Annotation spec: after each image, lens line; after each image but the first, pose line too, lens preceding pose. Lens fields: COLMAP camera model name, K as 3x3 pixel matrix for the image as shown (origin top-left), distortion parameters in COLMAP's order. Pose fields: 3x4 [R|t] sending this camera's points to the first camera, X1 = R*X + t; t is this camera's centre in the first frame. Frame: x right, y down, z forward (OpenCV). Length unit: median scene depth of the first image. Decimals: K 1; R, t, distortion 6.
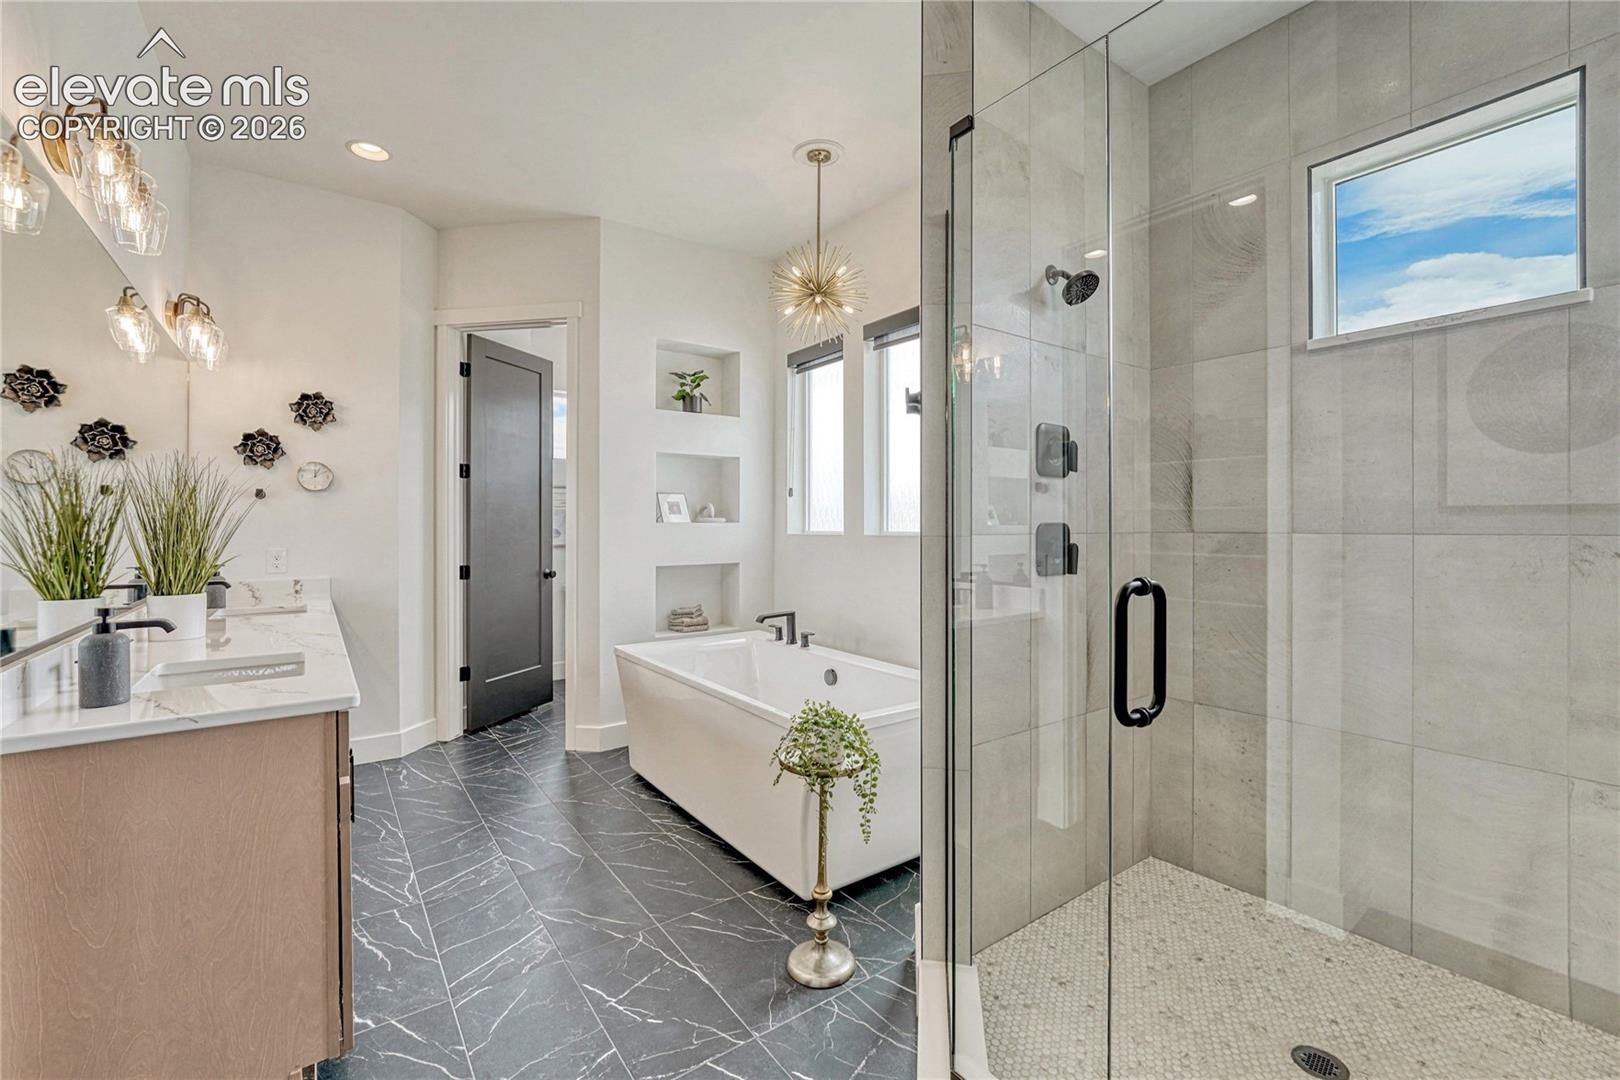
lens RADIAL K [[670.8, 0, 829.3], [0, 670.8, 528.9], [0, 0, 1]] dist [-0.014567, 0.002625]
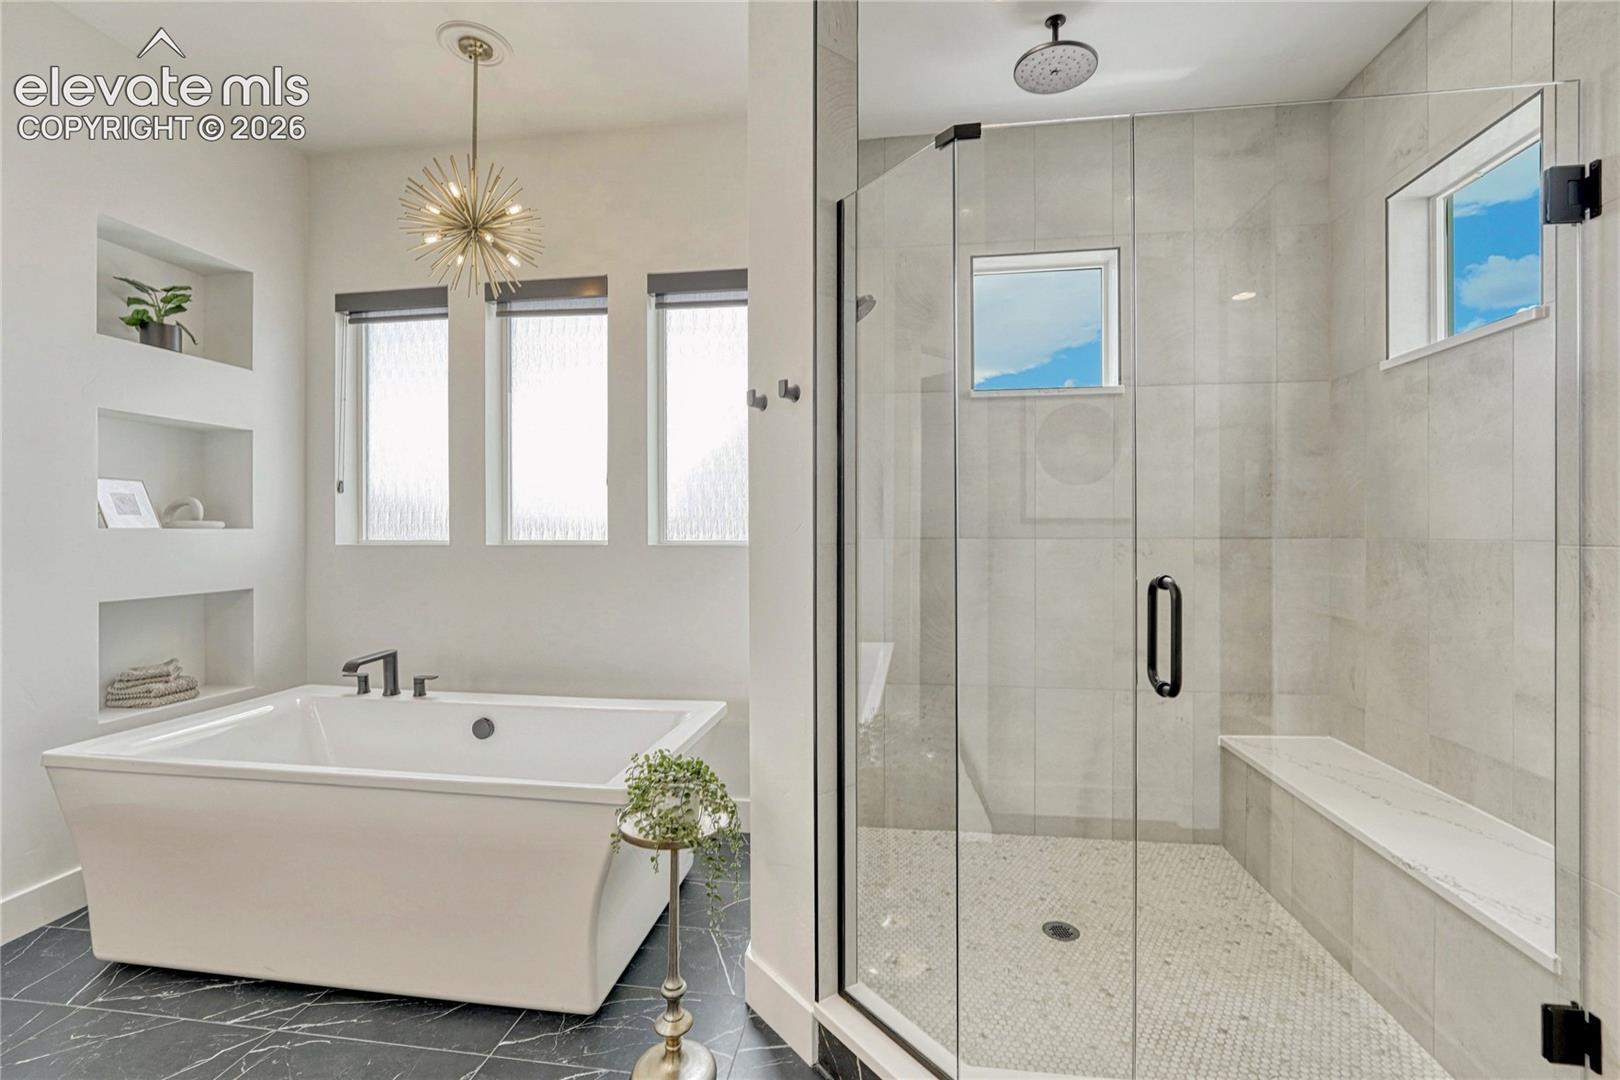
lens RADIAL K [[670.8, 0, 814.5], [0, 670.8, 538.7], [0, 0, 1]] dist [-0.014567, 0.002625]
pose [[0.712064, -0.006460, 0.702085, -0.225770], [0.004075, 0.999979, 0.005068, -0.000500], [-0.702103, -0.000748, 0.712075, 0.153538]]
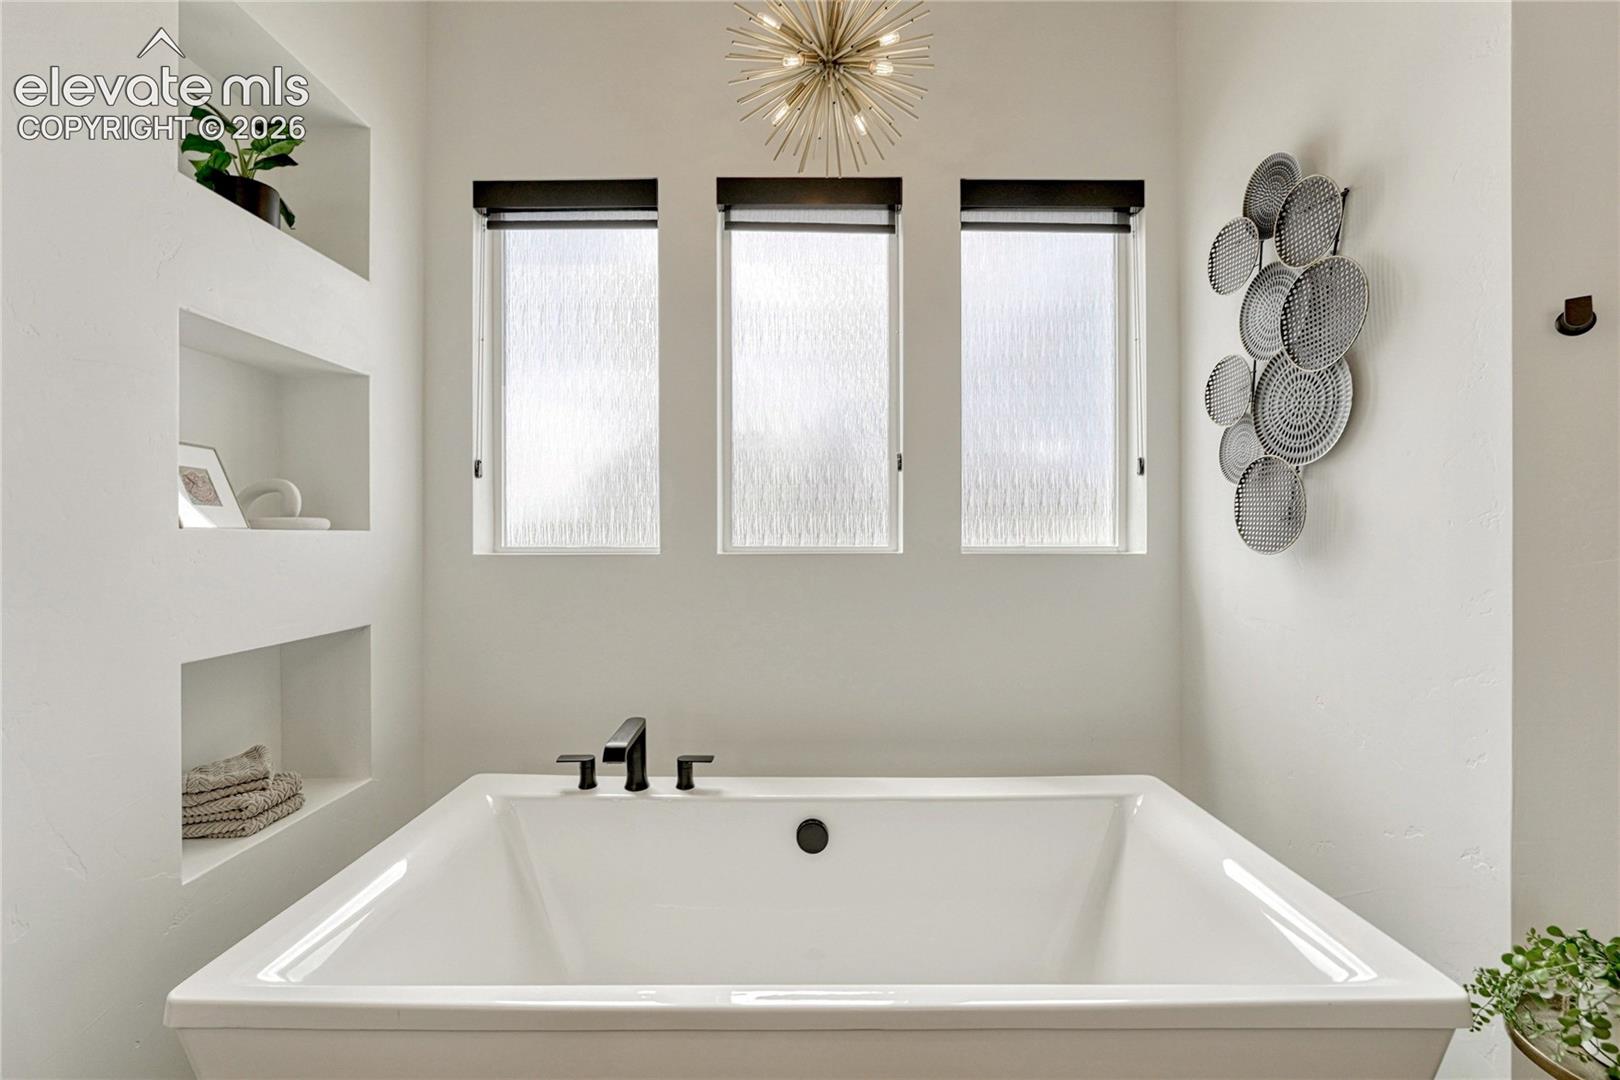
lens RADIAL K [[670.8, 0, 804.6], [0, 670.8, 547.0], [0, 0, 1]] dist [-0.014567, 0.002625]
pose [[0.603347, -0.009685, 0.797420, -0.342925], [0.004220, 0.999951, 0.008952, -0.001735], [-0.797468, -0.002036, 0.603358, 0.594066]]
